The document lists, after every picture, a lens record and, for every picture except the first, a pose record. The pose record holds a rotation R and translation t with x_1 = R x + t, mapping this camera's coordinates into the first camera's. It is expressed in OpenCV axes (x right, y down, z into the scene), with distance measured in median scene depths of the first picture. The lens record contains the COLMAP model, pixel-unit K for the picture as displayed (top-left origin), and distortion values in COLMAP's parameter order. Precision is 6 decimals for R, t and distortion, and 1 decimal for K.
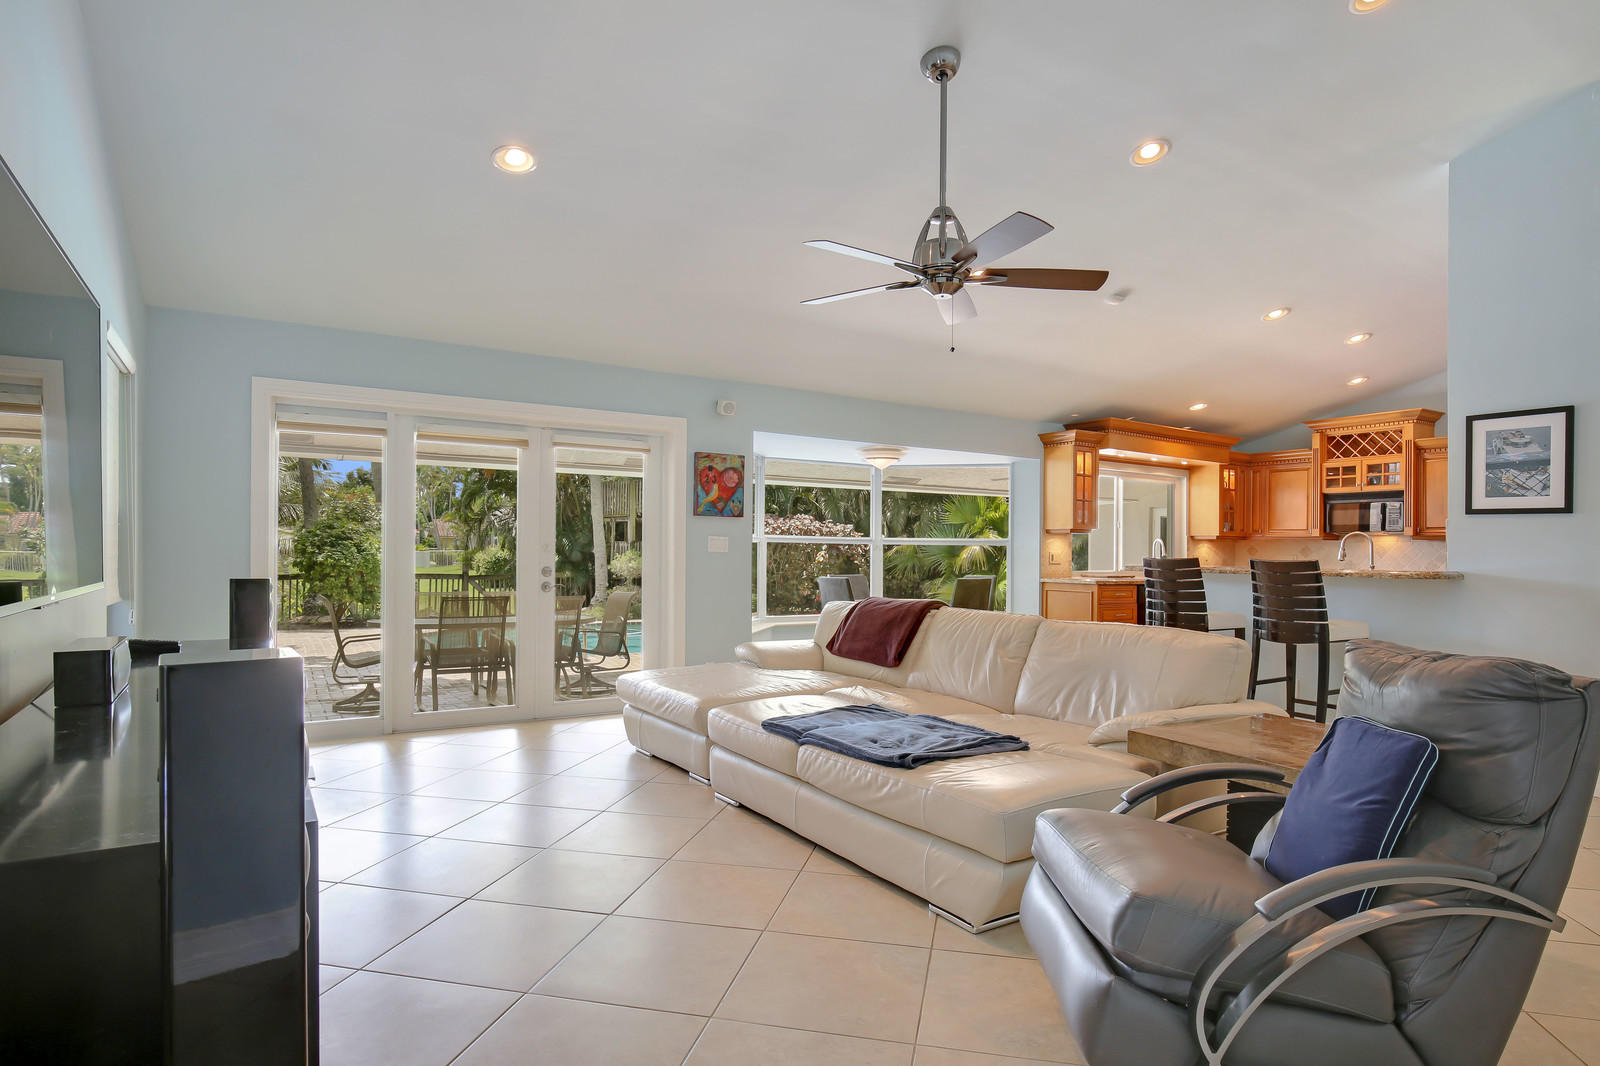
lens RADIAL K [[855.8, 0, 800.0], [0, 855.8, 533.0], [0, 0, 1]] dist [0.001422, -0.000213]
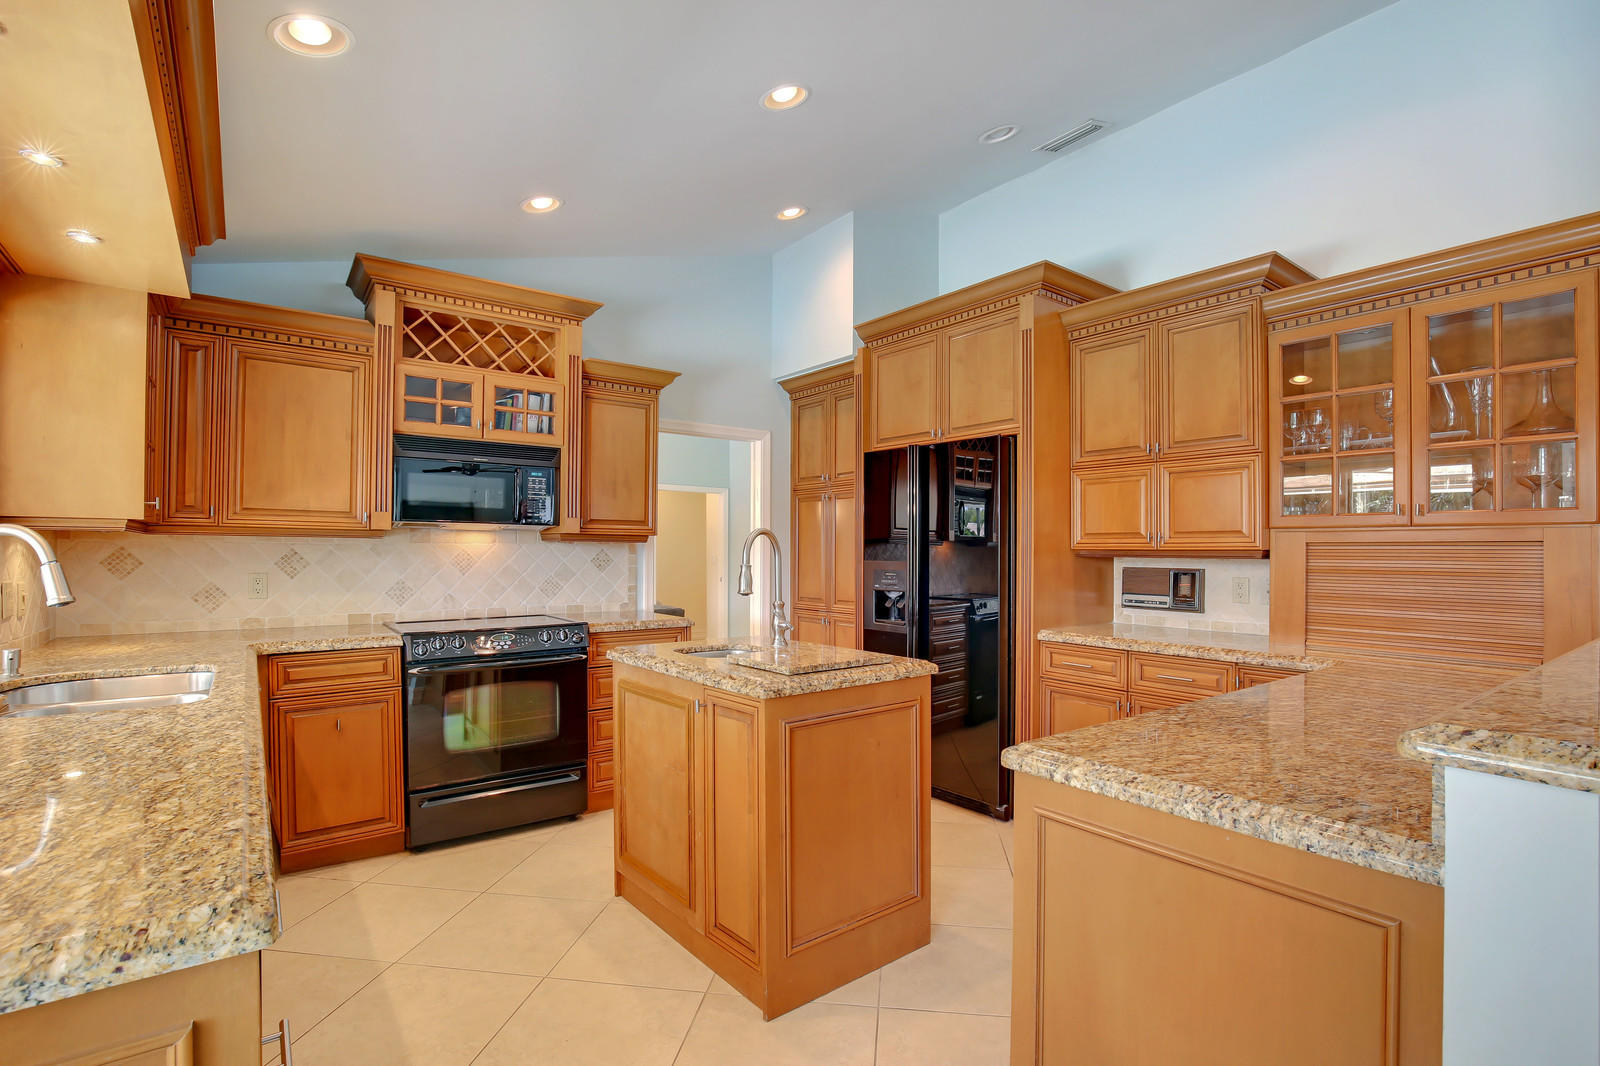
lens RADIAL K [[745.3, 0, 800.0], [0, 745.3, 533.0], [0, 0, 1]] dist [-0.016478, 0.000764]
pose [[-0.072648, 0.014231, 0.997256, 0.232919], [-0.023109, 0.999606, -0.015948, 0.007174], [-0.997090, -0.024205, -0.072291, 0.877265]]
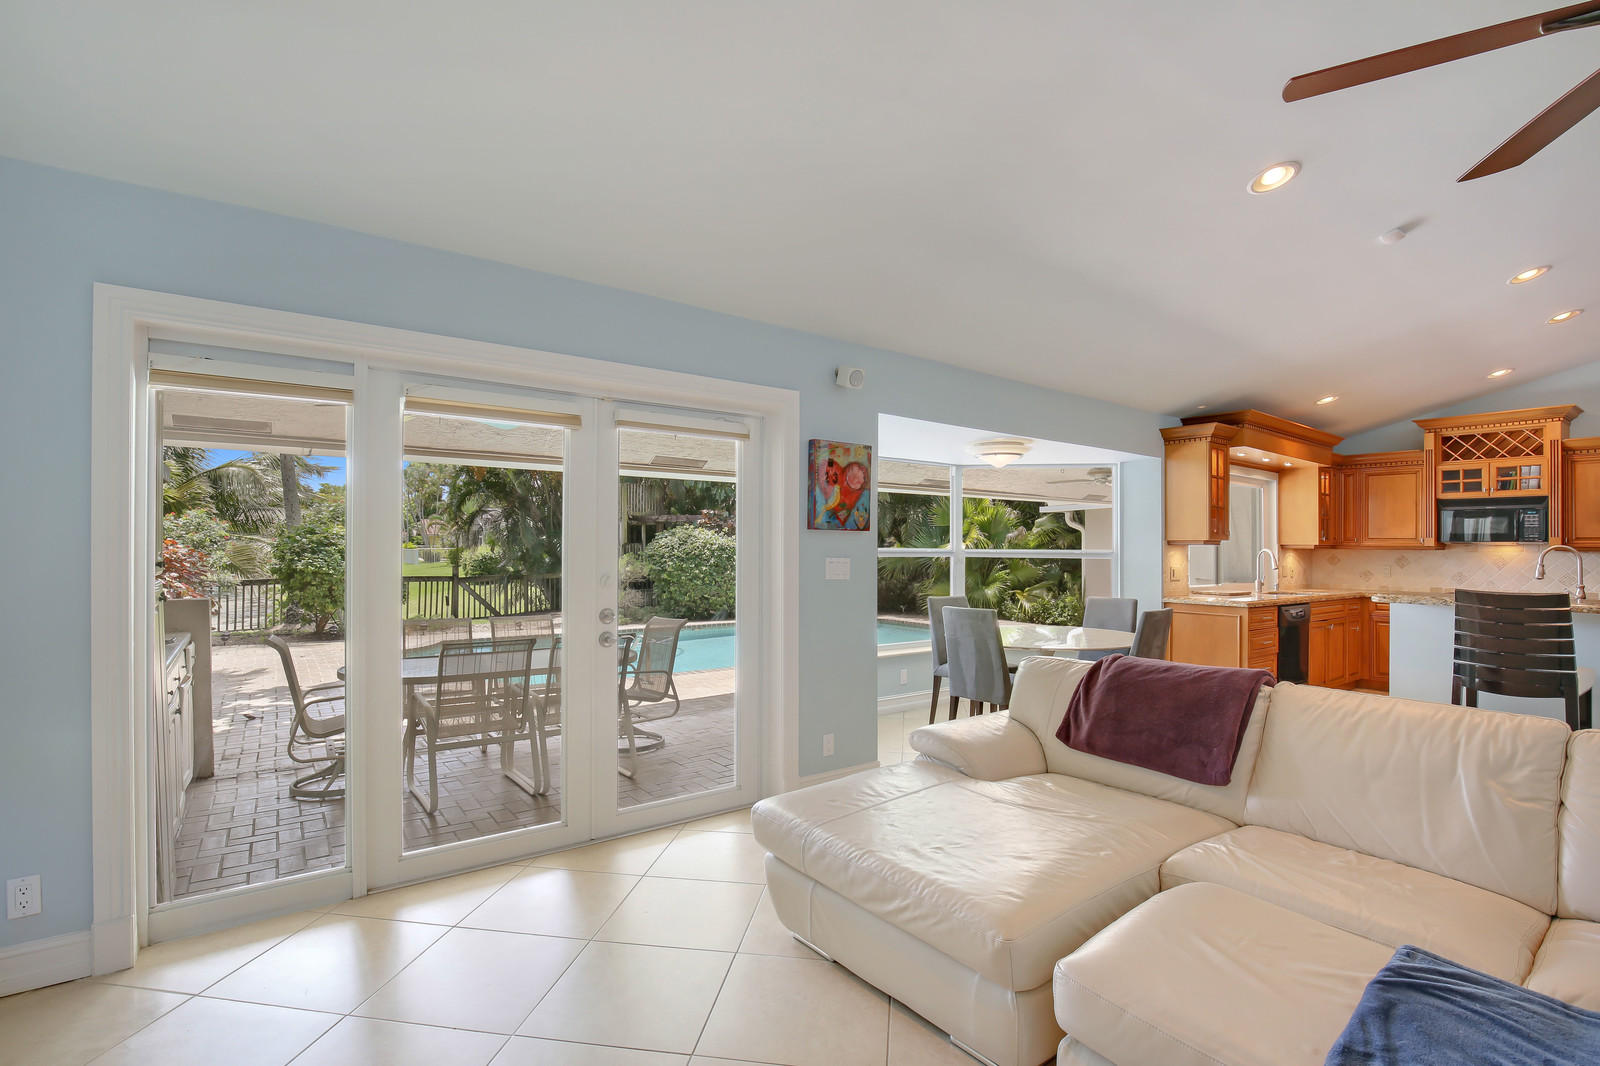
lens RADIAL K [[745.3, 0, 800.0], [0, 745.3, 533.0], [0, 0, 1]] dist [-0.016478, 0.000764]
pose [[0.997736, -0.001173, 0.067240, -0.126478], [0.000982, 0.999995, 0.002865, -0.014068], [-0.067243, -0.002792, 0.997733, 0.283237]]
